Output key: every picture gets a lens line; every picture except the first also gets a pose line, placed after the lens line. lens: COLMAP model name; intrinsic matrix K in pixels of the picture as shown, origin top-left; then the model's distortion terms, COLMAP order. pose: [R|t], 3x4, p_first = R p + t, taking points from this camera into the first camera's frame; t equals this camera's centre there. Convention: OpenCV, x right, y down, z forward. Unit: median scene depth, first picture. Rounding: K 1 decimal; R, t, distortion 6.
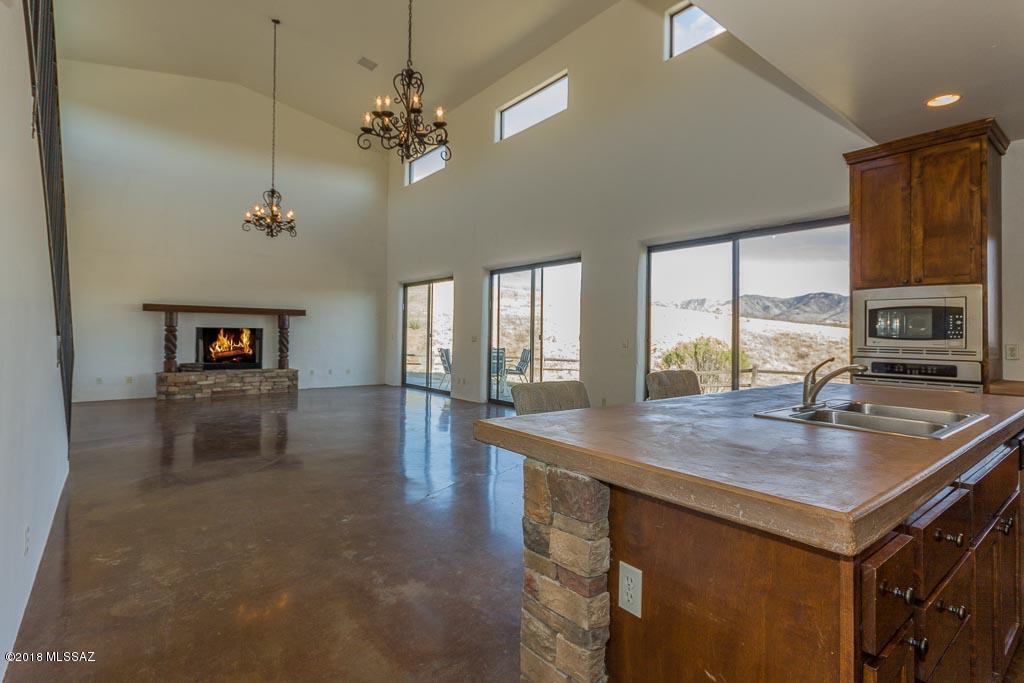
lens RADIAL K [[494.4, 0, 527.9], [0, 494.4, 330.4], [0, 0, 1]] dist [0.013320, 0.000514]
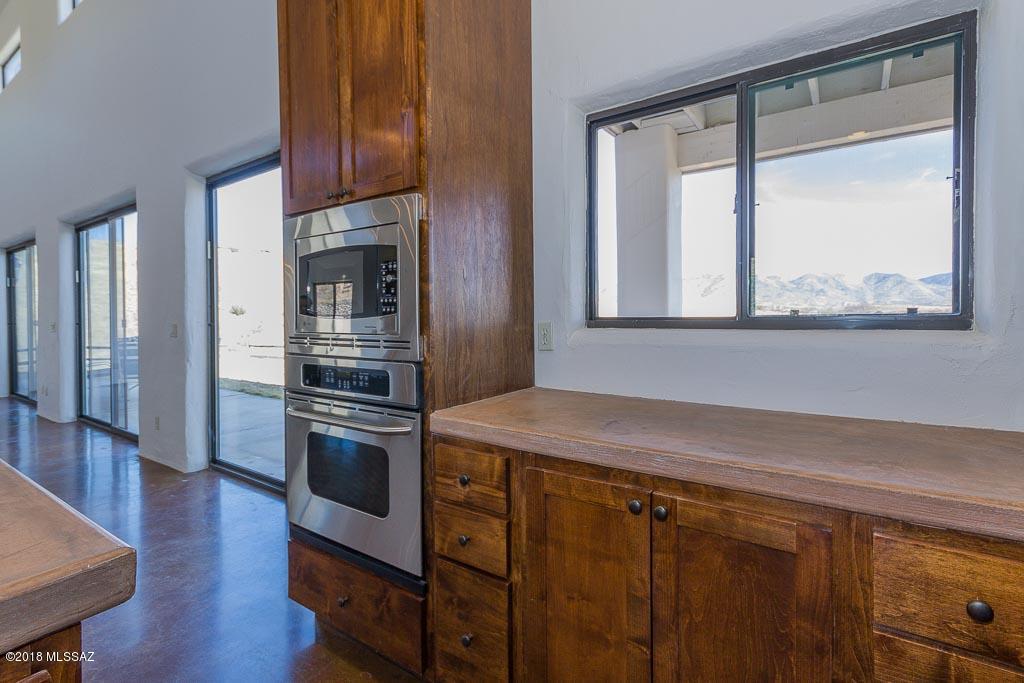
lens RADIAL K [[494.4, 0, 510.1], [0, 494.4, 332.0], [0, 0, 1]] dist [0.013320, 0.000514]
pose [[0.961895, -0.024669, 0.272305, 0.478782], [0.014608, 0.999136, 0.038915, 0.009856], [-0.273030, -0.033454, 0.961424, 0.298936]]
